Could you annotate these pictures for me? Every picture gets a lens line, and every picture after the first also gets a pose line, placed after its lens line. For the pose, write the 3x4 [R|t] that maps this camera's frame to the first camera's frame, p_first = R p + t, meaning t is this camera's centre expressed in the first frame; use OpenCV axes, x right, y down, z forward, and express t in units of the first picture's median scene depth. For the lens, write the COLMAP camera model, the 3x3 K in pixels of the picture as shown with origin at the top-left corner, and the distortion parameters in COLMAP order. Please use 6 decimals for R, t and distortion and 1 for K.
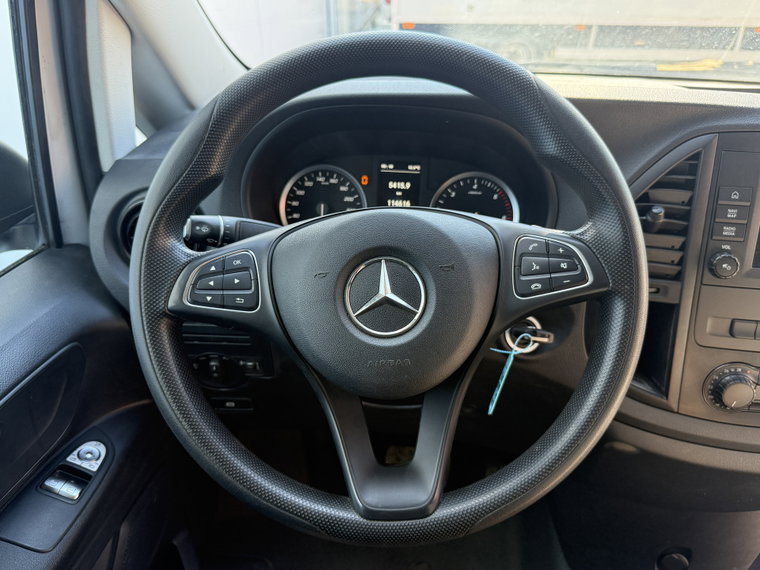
lens RADIAL K [[544.2, 0, 380.0], [0, 544.2, 285.0], [0, 0, 1]] dist [0.070401, -0.143732]
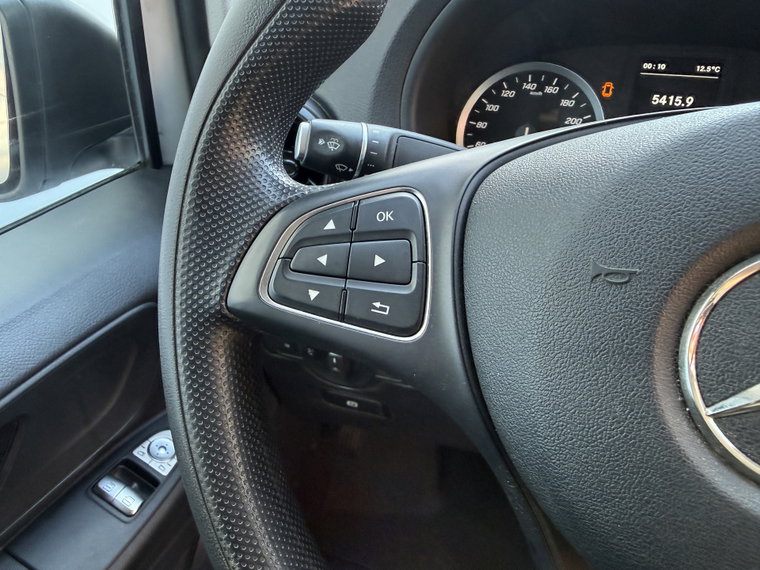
lens RADIAL K [[554.4, 0, 344.4], [0, 554.4, 281.9], [0, 0, 1]] dist [0.006487, 0.003367]
pose [[0.944019, 0.133566, -0.301642, -0.088999], [-0.106893, 0.988885, 0.103344, -0.018755], [0.312093, -0.065315, 0.947804, 0.332896]]
